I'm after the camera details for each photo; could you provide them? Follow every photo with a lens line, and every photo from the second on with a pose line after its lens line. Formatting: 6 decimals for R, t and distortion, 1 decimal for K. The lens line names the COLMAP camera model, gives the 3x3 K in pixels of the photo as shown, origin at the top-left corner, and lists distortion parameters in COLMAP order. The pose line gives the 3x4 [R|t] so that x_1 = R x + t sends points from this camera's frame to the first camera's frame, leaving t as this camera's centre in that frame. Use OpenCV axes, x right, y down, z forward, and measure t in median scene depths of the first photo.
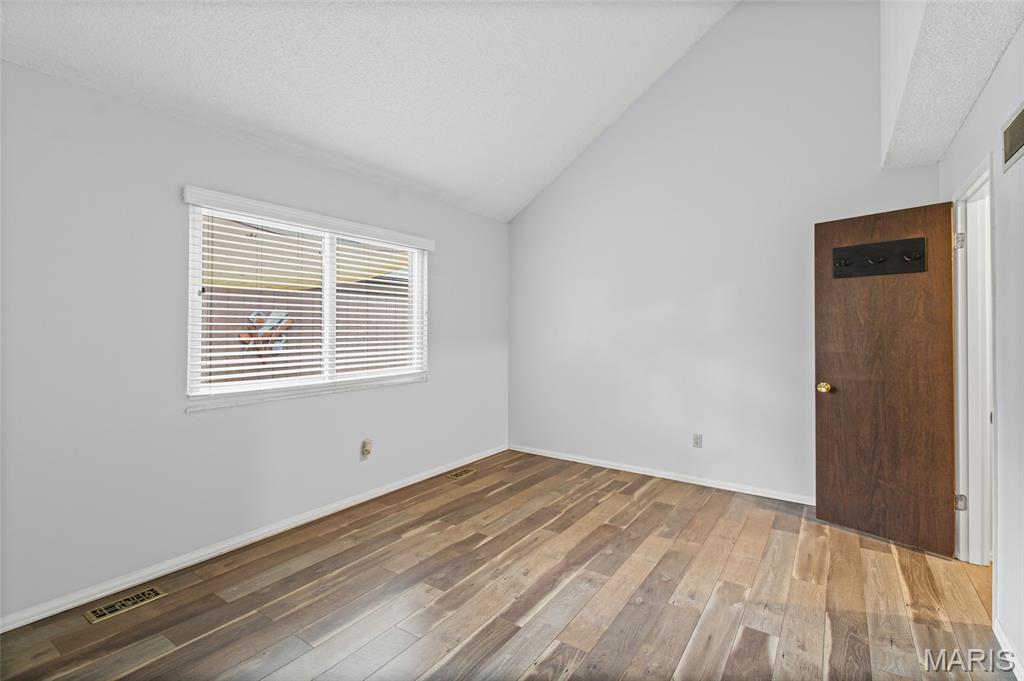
lens RADIAL K [[480.3, 0, 513.0], [0, 480.3, 333.2], [0, 0, 1]] dist [-0.002517, -0.001884]
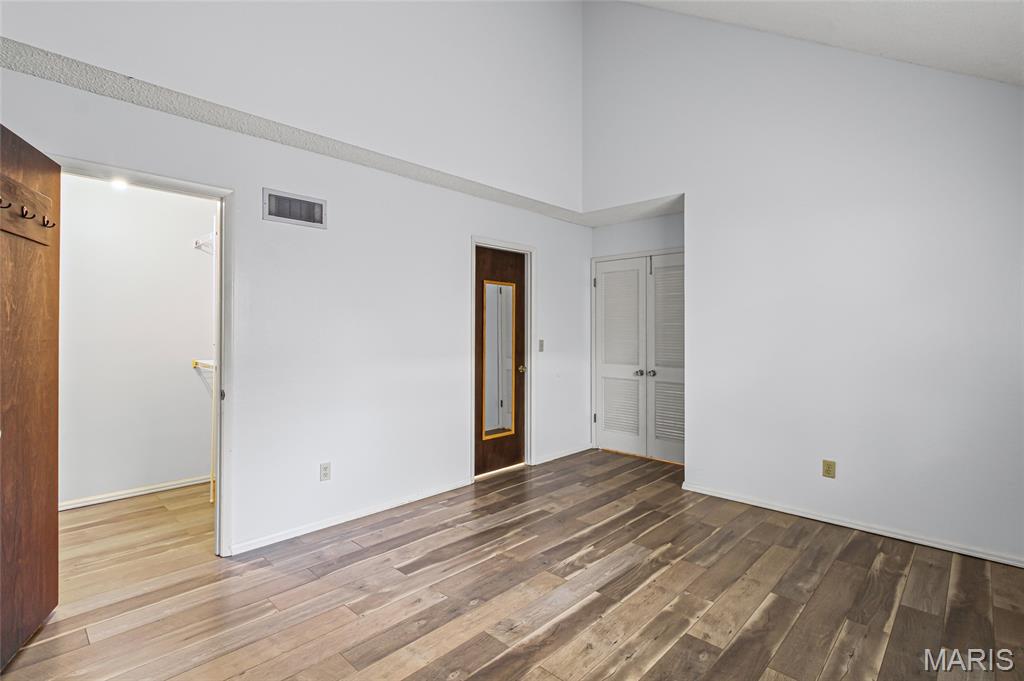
lens RADIAL K [[480.3, 0, 510.7], [0, 480.3, 336.5], [0, 0, 1]] dist [-0.002517, -0.001884]
pose [[-0.985756, -0.004944, 0.168108, 0.025448], [-0.002419, 0.999881, 0.015220, -0.003425], [-0.168164, 0.014596, -0.985651, 1.912034]]
